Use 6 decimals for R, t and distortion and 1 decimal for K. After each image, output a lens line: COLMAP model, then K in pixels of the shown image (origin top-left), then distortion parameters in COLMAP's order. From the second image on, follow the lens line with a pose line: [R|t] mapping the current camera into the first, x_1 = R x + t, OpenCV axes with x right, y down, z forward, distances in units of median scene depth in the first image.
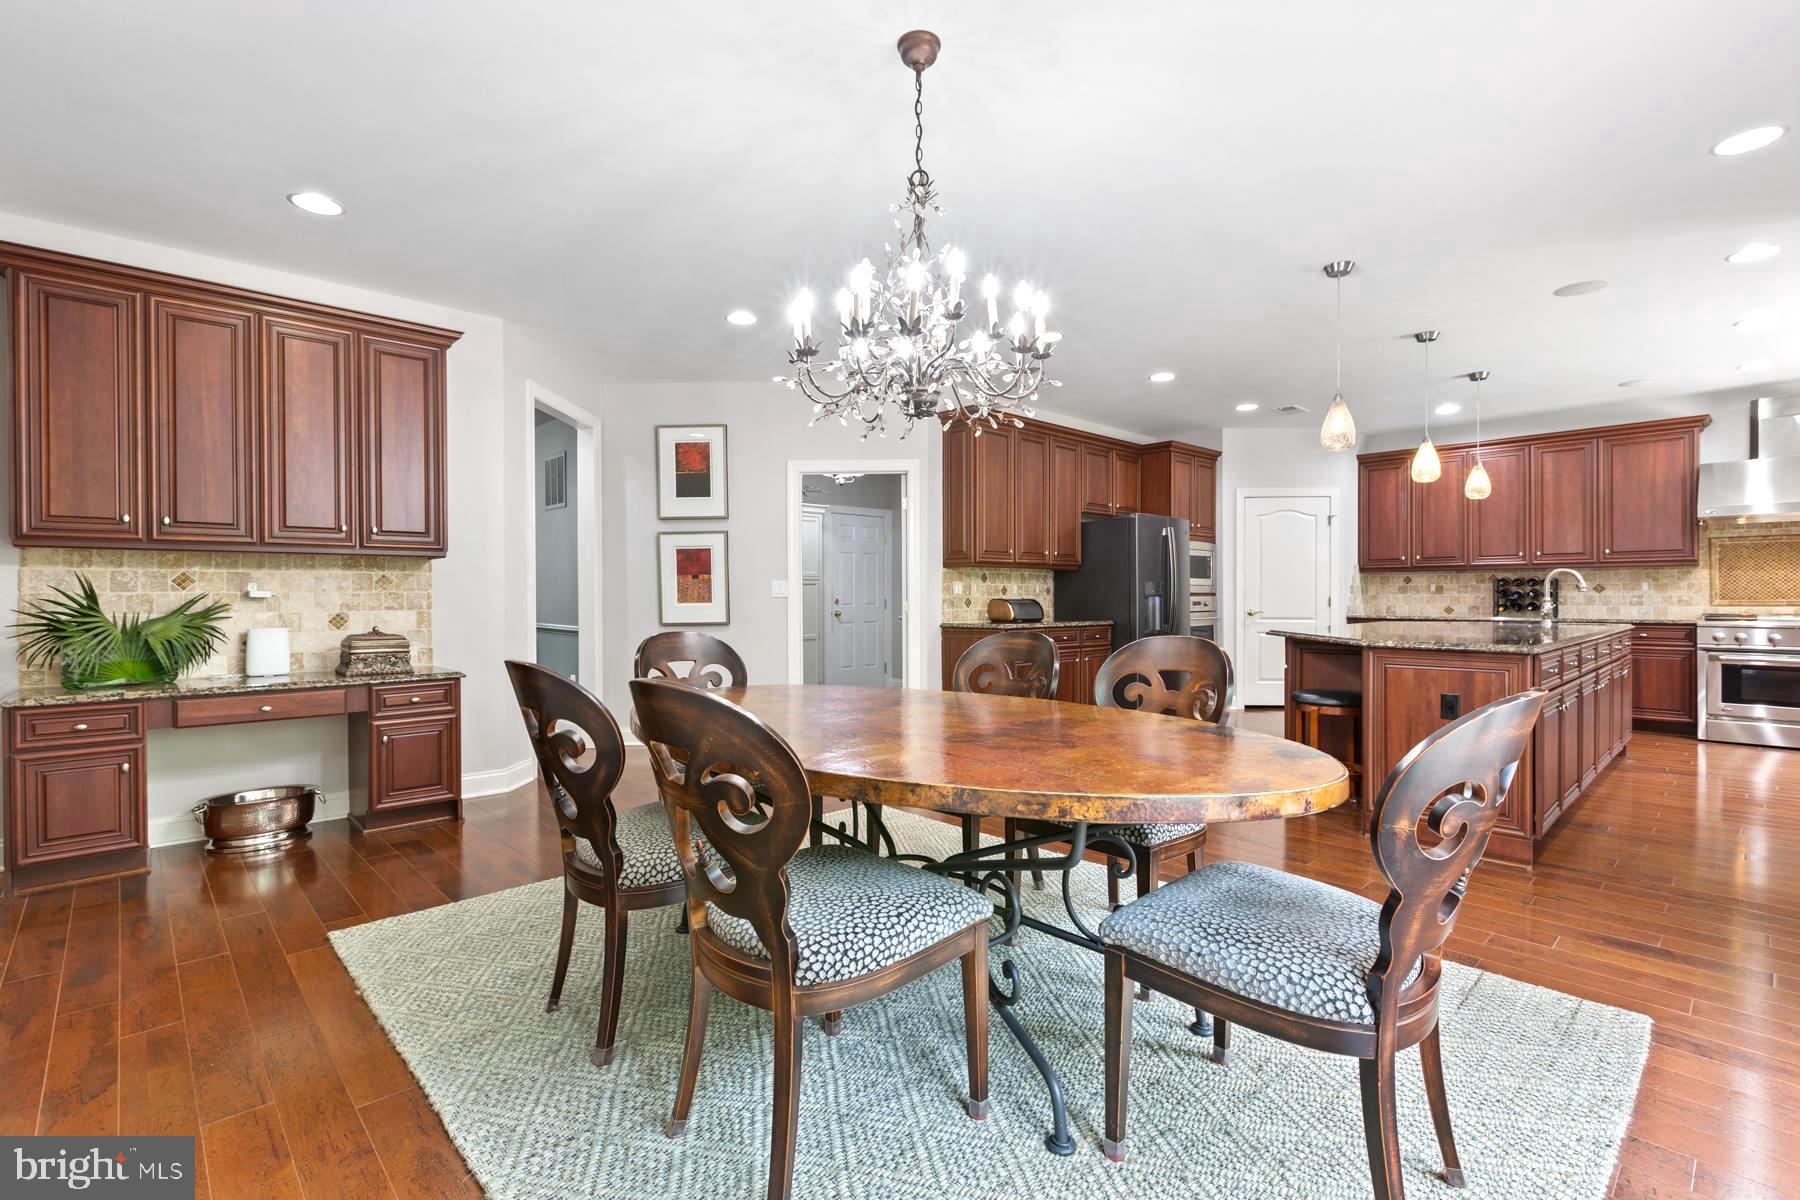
lens RADIAL K [[816.9, 0, 892.5], [0, 816.9, 604.5], [0, 0, 1]] dist [0.001624, -0.004865]
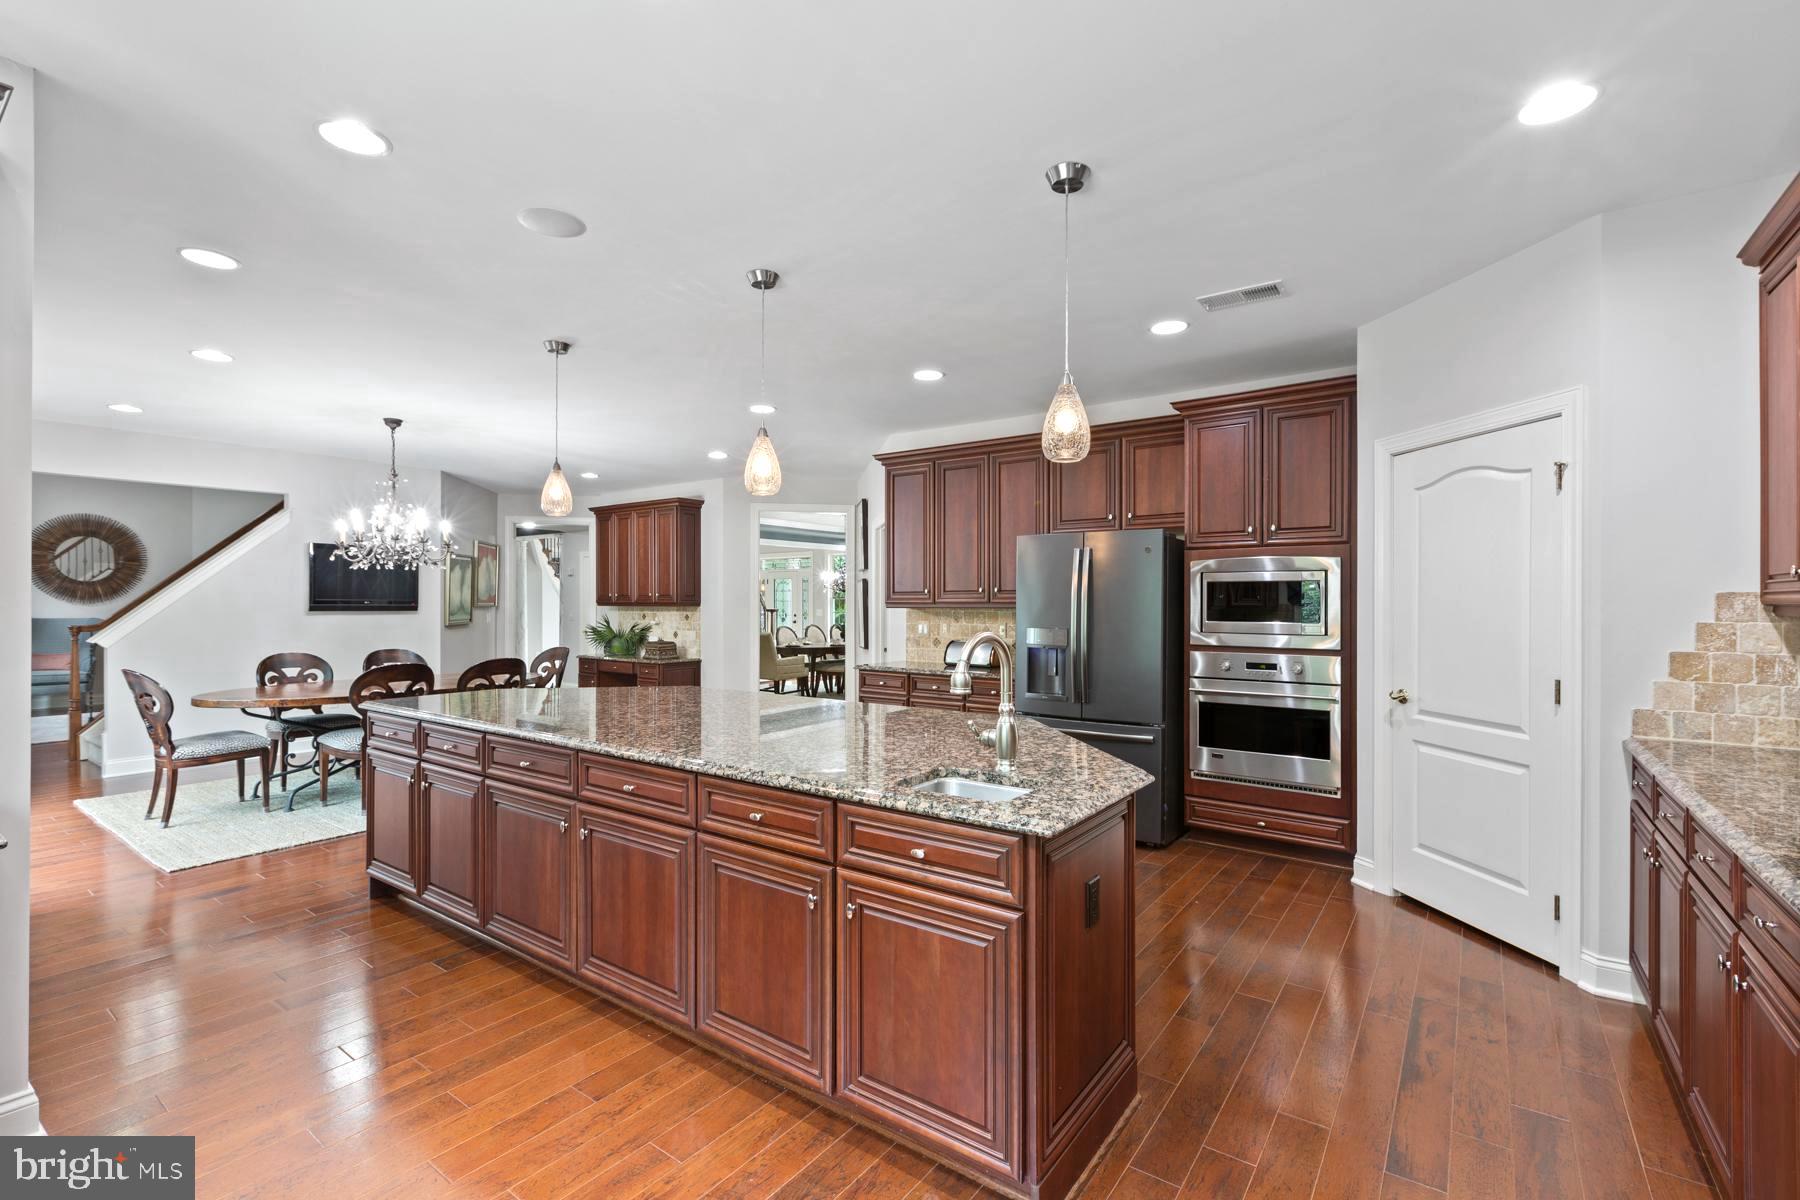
lens RADIAL K [[816.9, 0, 892.5], [0, 816.9, 604.5], [0, 0, 1]] dist [0.001624, -0.004865]
pose [[0.178738, 0.005467, -0.983882, 0.981255], [-0.014371, 0.999892, 0.002945, -0.046647], [0.983792, 0.013613, 0.178797, 0.728427]]
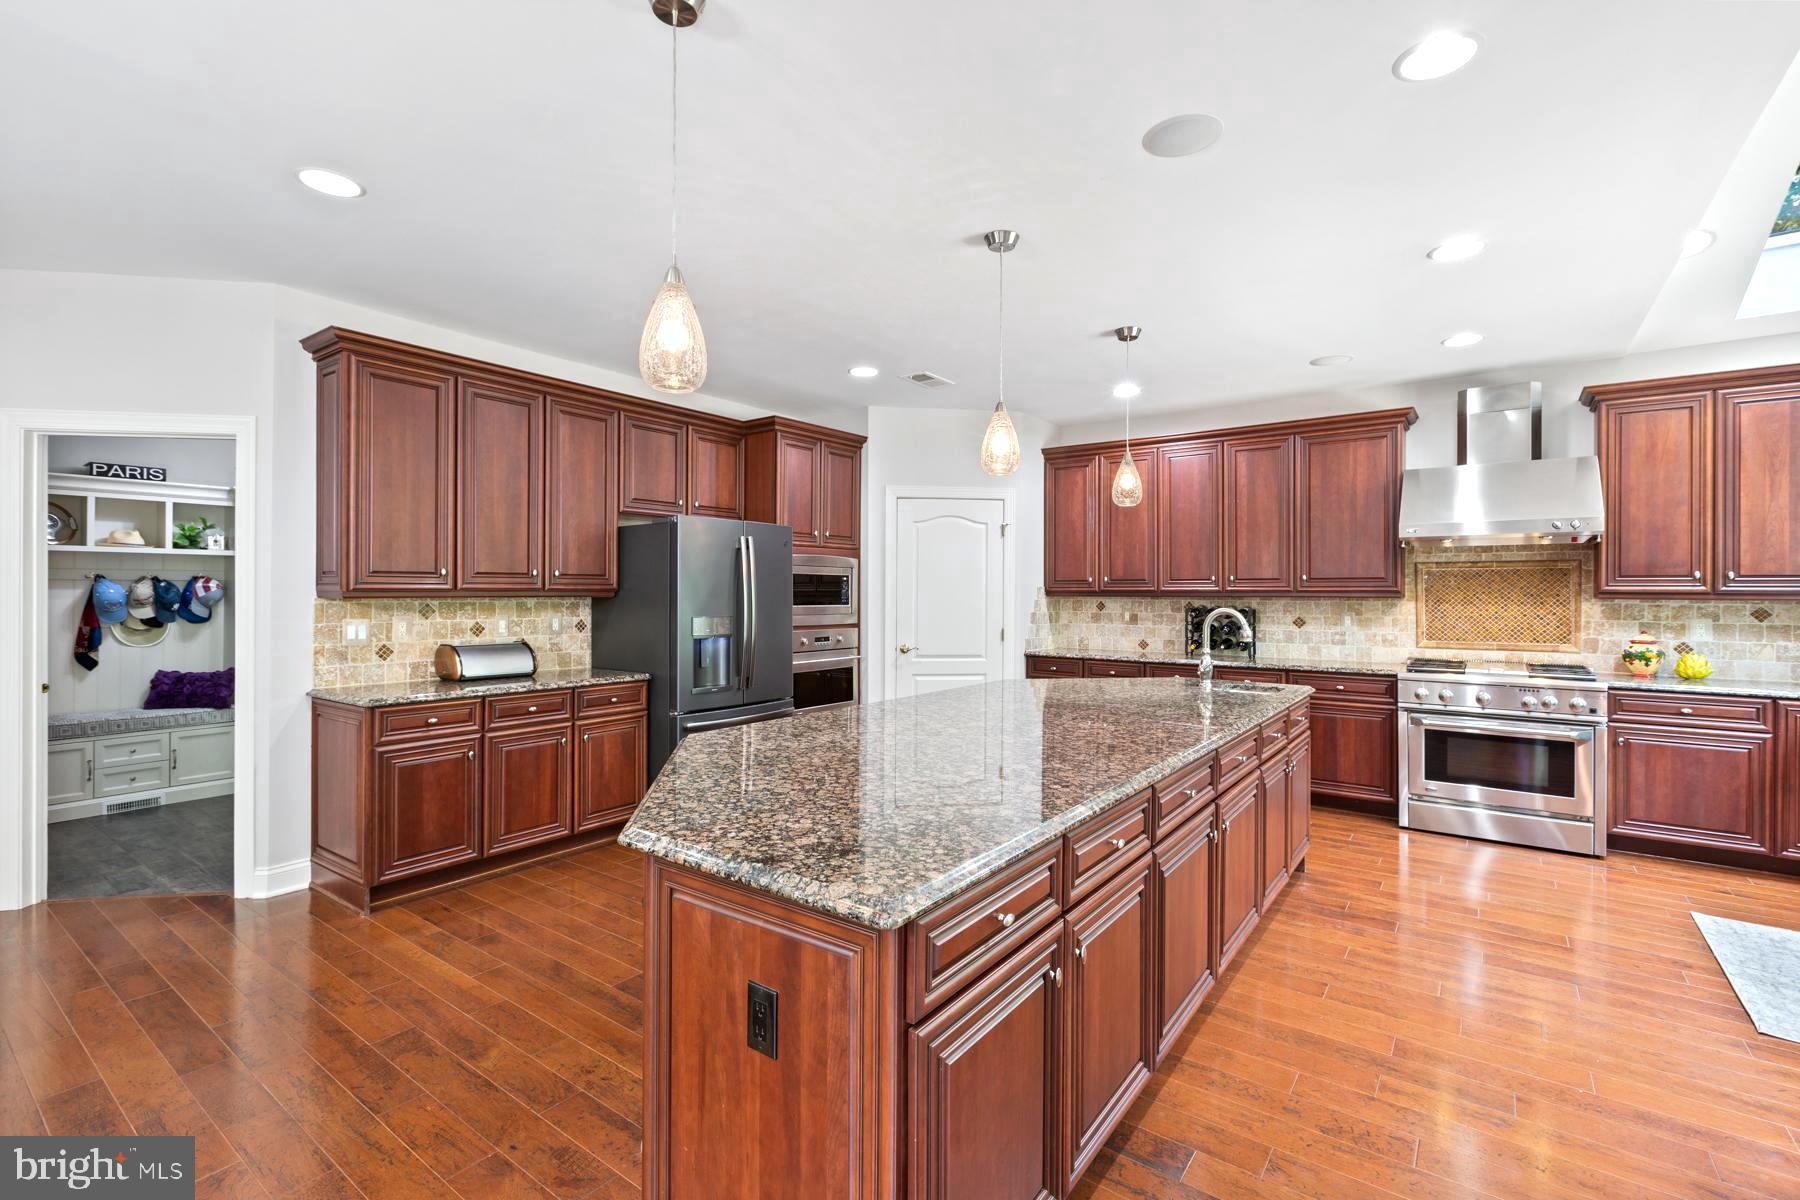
lens RADIAL K [[801.5, 0, 905.7], [0, 801.5, 594.7], [0, 0, 1]] dist [0.000411, -0.000611]
pose [[0.981441, 0.005705, 0.191679, 0.343066], [-0.004043, 0.999951, -0.009058, -0.039391], [-0.191722, 0.008115, 0.981416, 0.306857]]
